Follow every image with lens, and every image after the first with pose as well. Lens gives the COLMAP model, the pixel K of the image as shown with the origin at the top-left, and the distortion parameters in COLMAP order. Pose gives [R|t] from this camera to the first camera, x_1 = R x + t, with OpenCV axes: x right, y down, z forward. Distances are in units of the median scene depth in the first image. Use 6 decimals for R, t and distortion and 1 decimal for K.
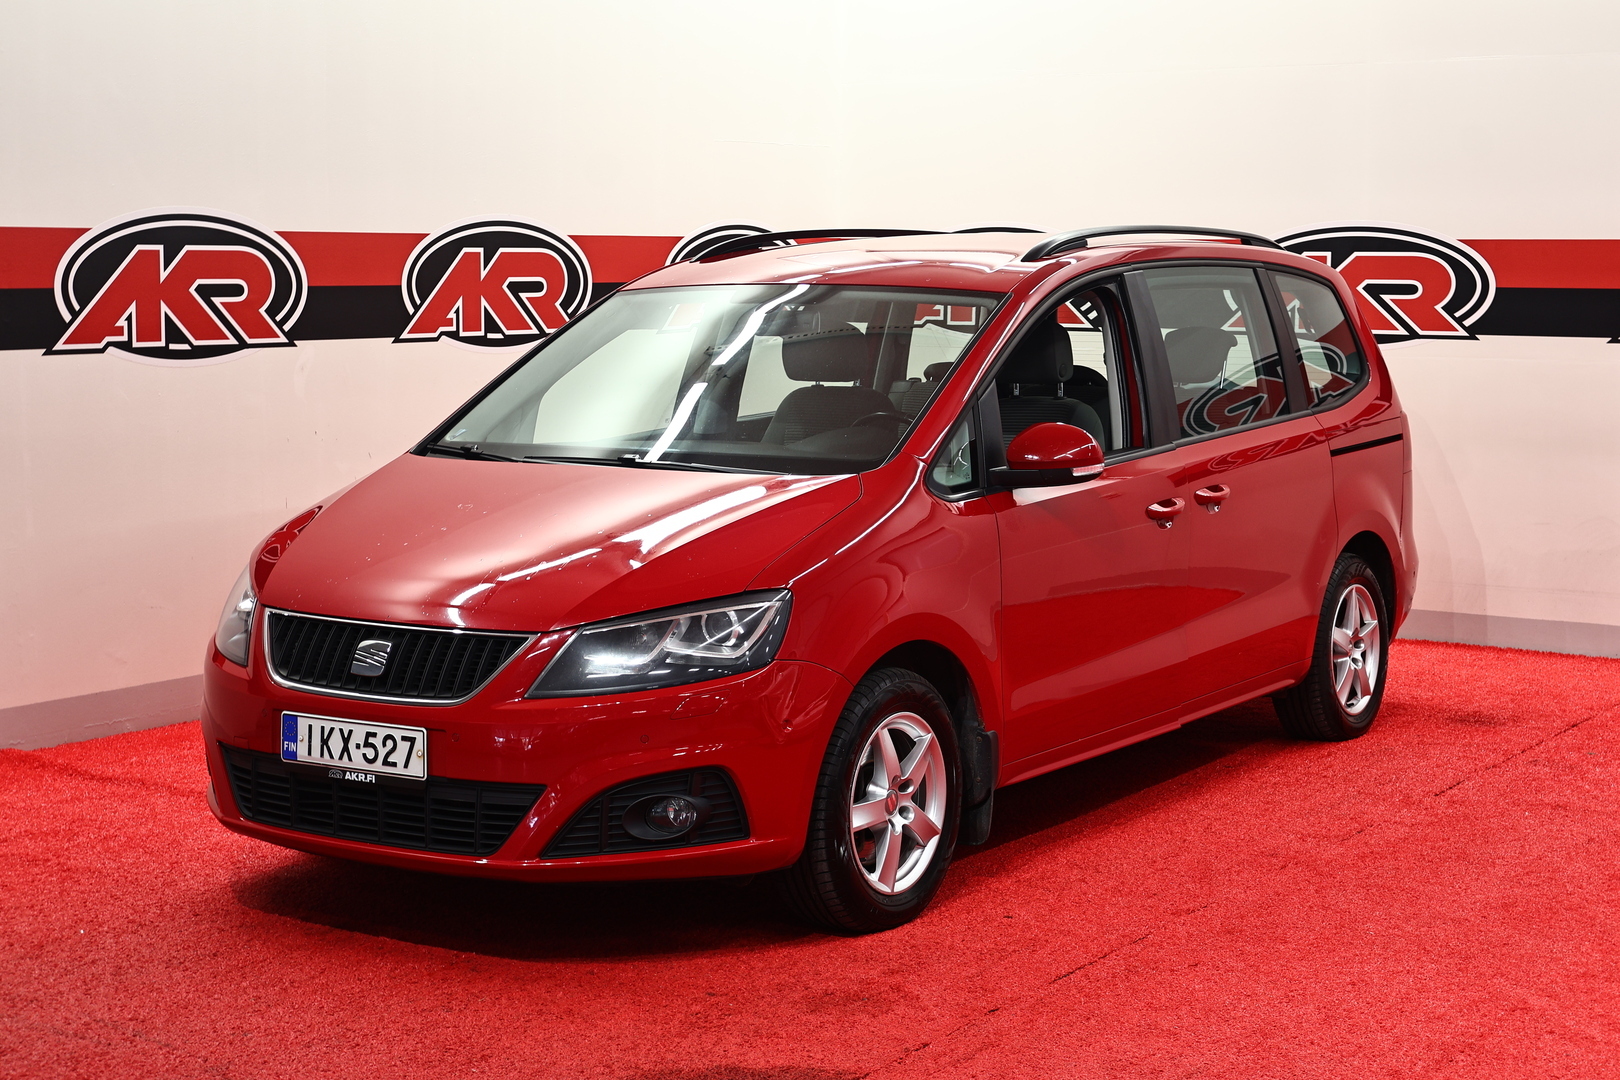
lens RADIAL K [[2769.9, 0, 814.7], [0, 2769.9, 536.3], [0, 0, 1]] dist [-0.196198, 0.000000]
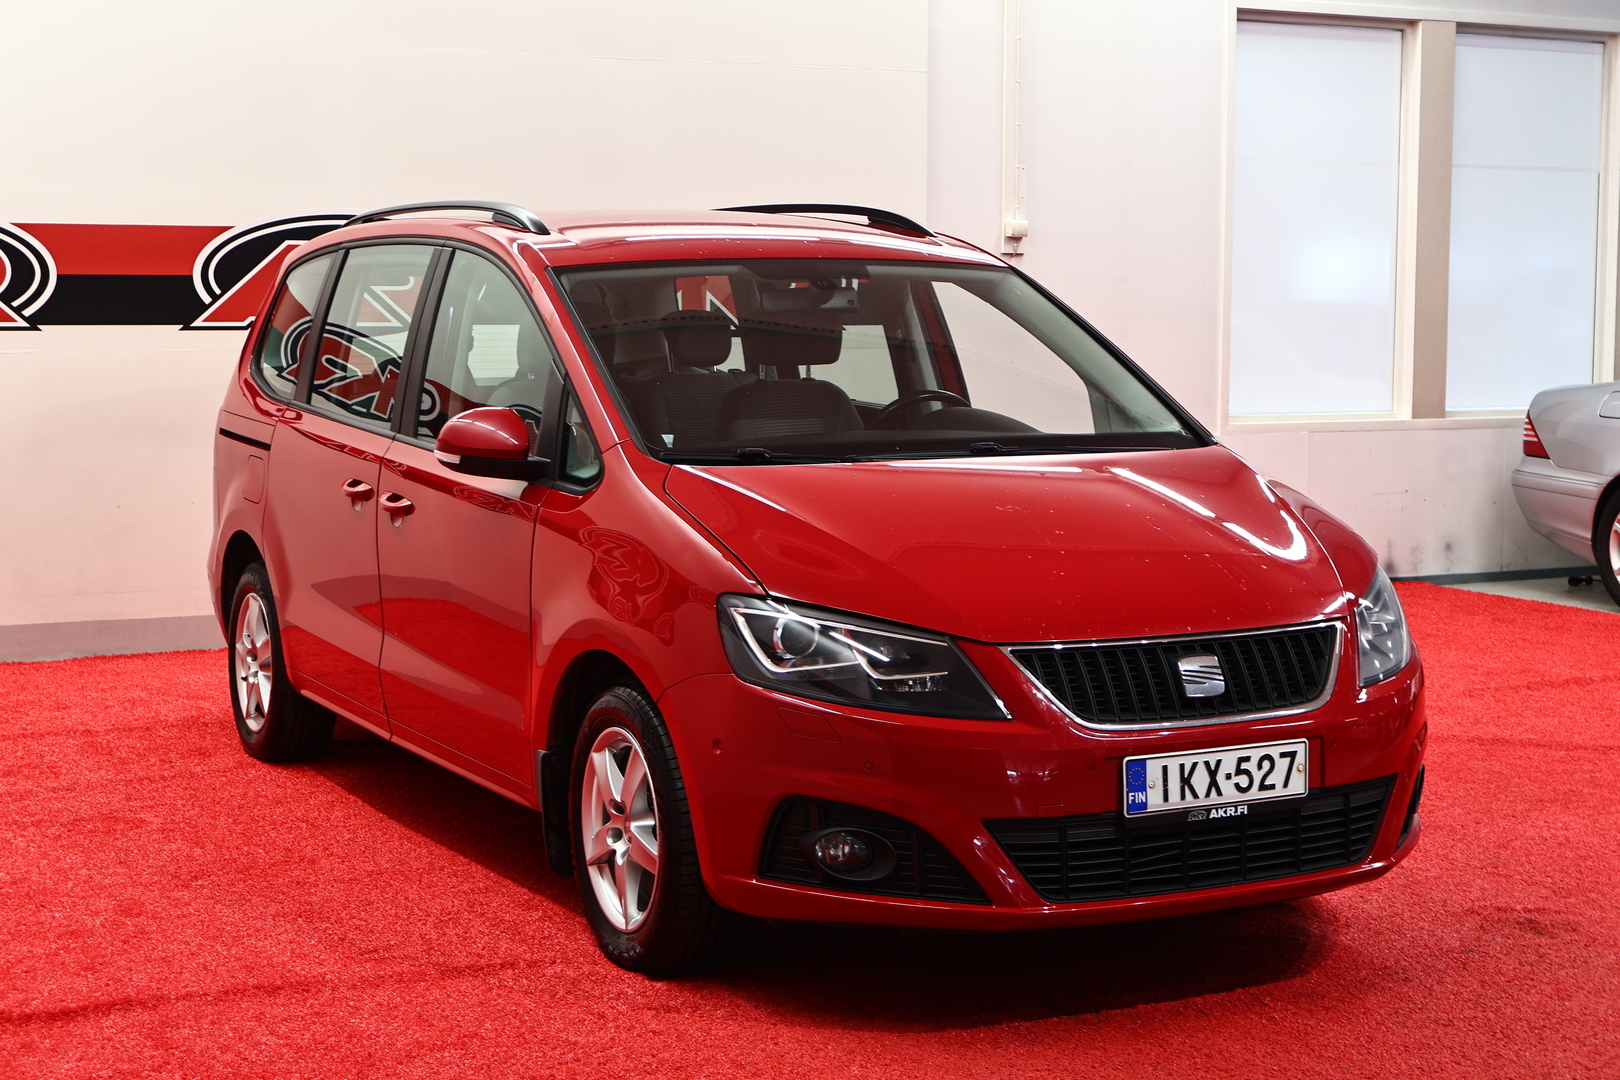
lens RADIAL K [[2769.9, 0, 814.0], [0, 2769.9, 538.2], [0, 0, 1]] dist [-0.196198, 0.000000]
pose [[0.489462, -0.081341, 0.868223, -0.987334], [0.086471, 0.995260, 0.044494, -0.050726], [-0.867727, 0.053298, 0.494176, 0.668372]]
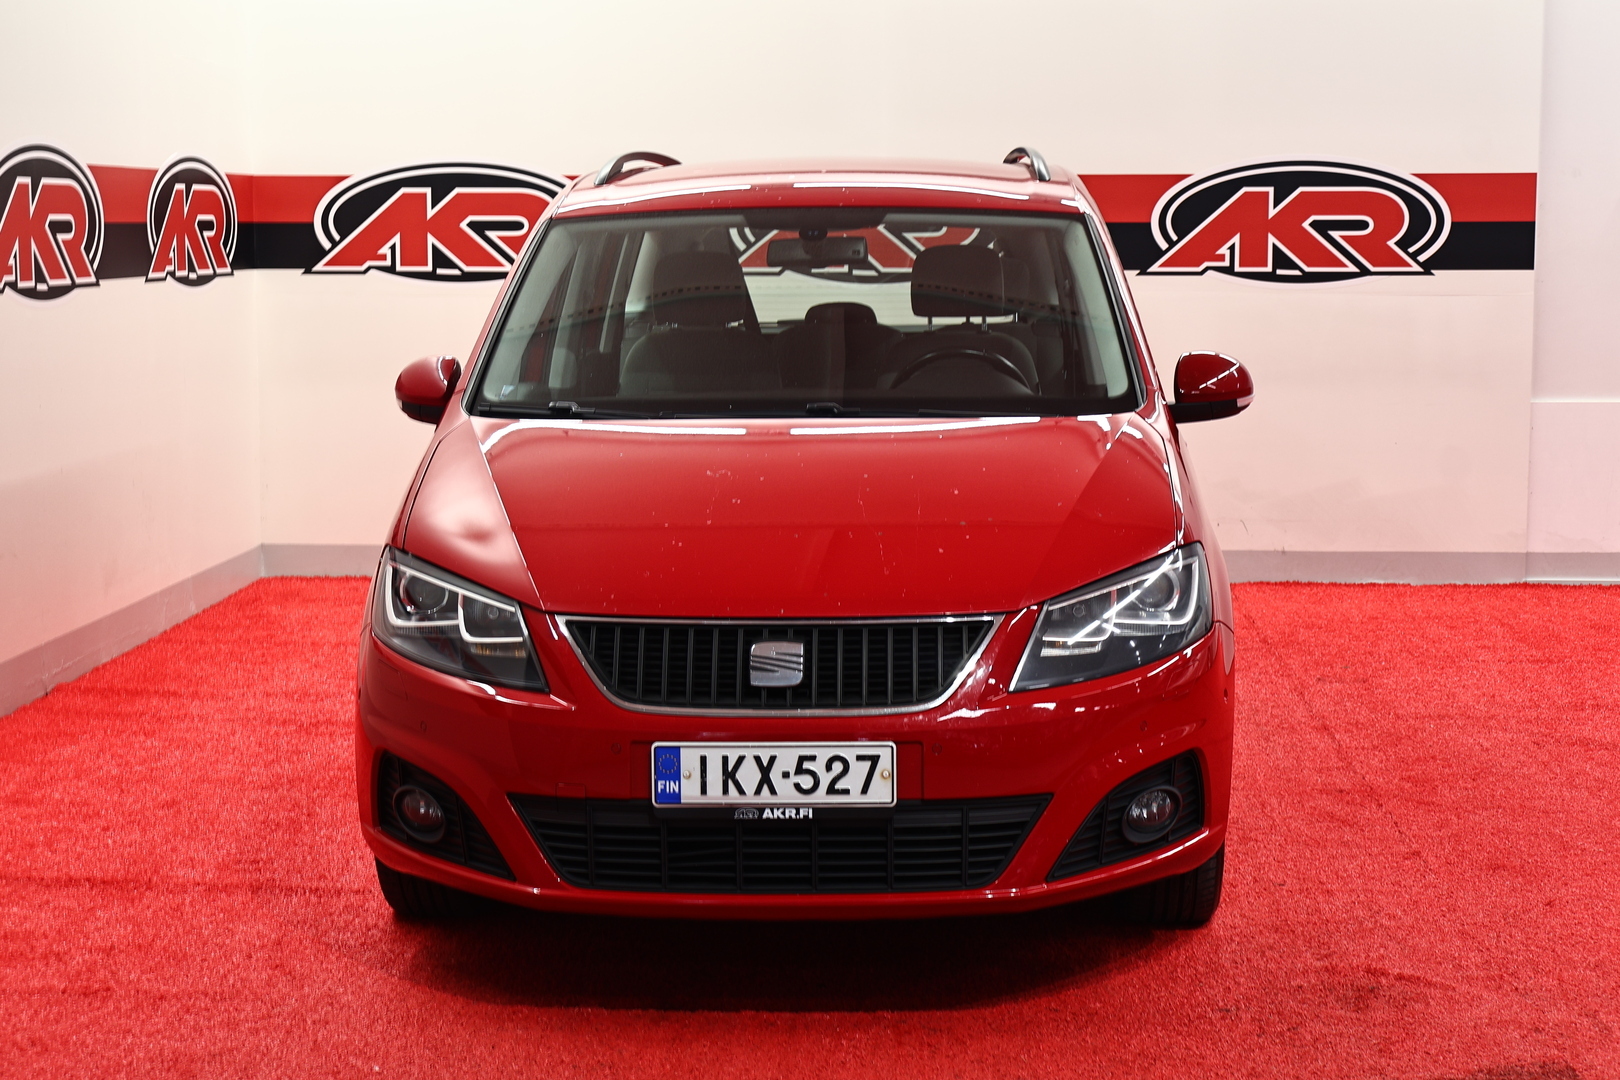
lens RADIAL K [[2769.9, 0, 821.6], [0, 2769.9, 548.6], [0, 0, 1]] dist [-0.196198, 0.000000]
pose [[0.827097, -0.060149, 0.558831, -0.605469], [0.048882, 0.998188, 0.035092, -0.018551], [-0.559930, -0.001708, 0.828538, 0.314380]]
